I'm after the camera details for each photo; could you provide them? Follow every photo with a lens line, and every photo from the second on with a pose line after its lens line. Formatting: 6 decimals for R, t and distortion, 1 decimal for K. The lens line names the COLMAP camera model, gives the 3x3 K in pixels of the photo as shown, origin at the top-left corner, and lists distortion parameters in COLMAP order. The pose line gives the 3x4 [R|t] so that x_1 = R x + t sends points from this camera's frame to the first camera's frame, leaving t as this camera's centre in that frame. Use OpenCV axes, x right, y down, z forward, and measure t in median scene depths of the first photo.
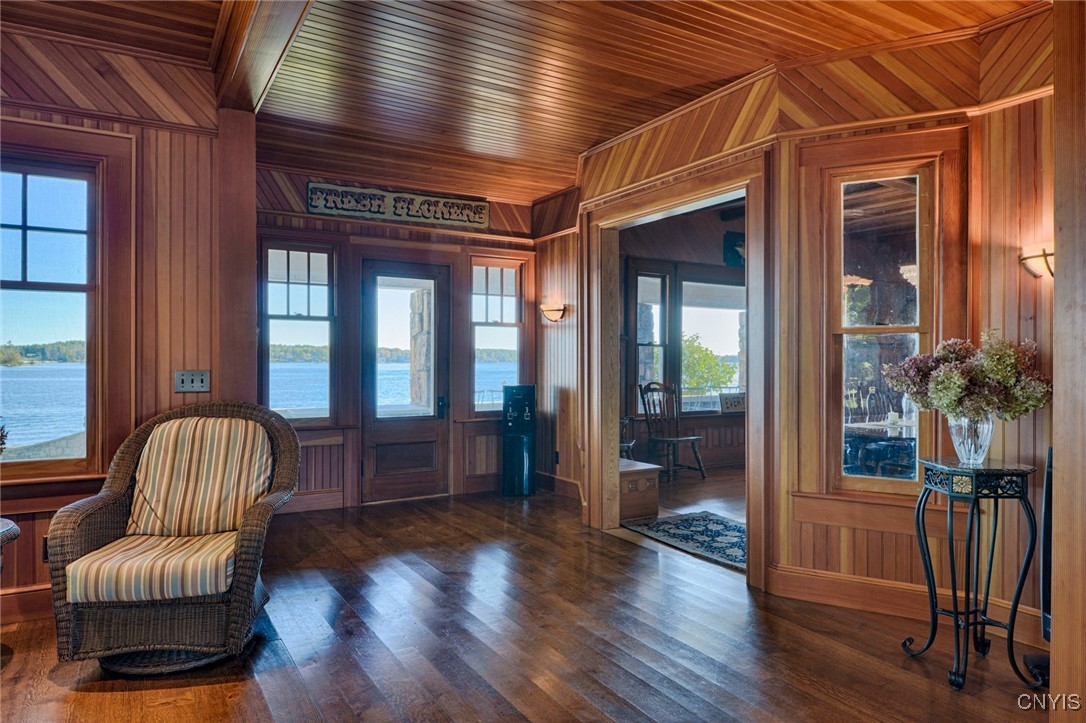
lens RADIAL K [[691.1, 0, 543.0], [0, 691.1, 361.5], [0, 0, 1]] dist [-0.000829, 0.000014]
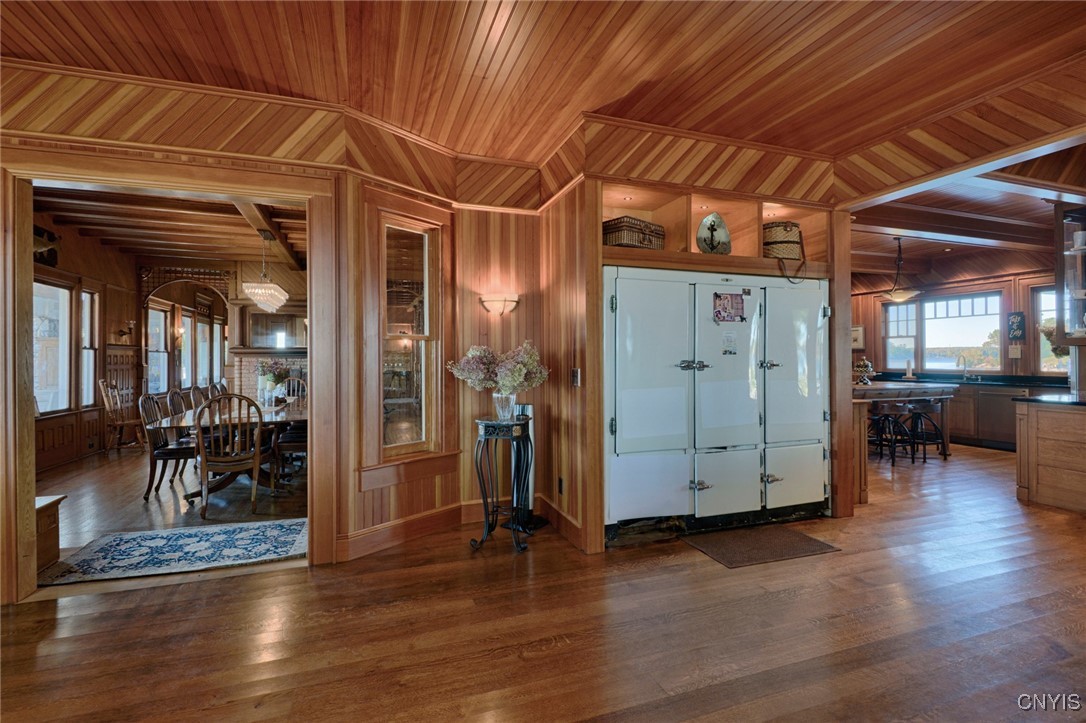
lens RADIAL K [[494.5, 0, 550.3], [0, 494.5, 361.7], [0, 0, 1]] dist [0.017208, -0.016910]
pose [[0.185159, -0.014461, 0.982602, -0.425931], [0.011193, 0.999858, 0.012606, -0.006255], [-0.982645, 0.008664, 0.185295, 0.508024]]
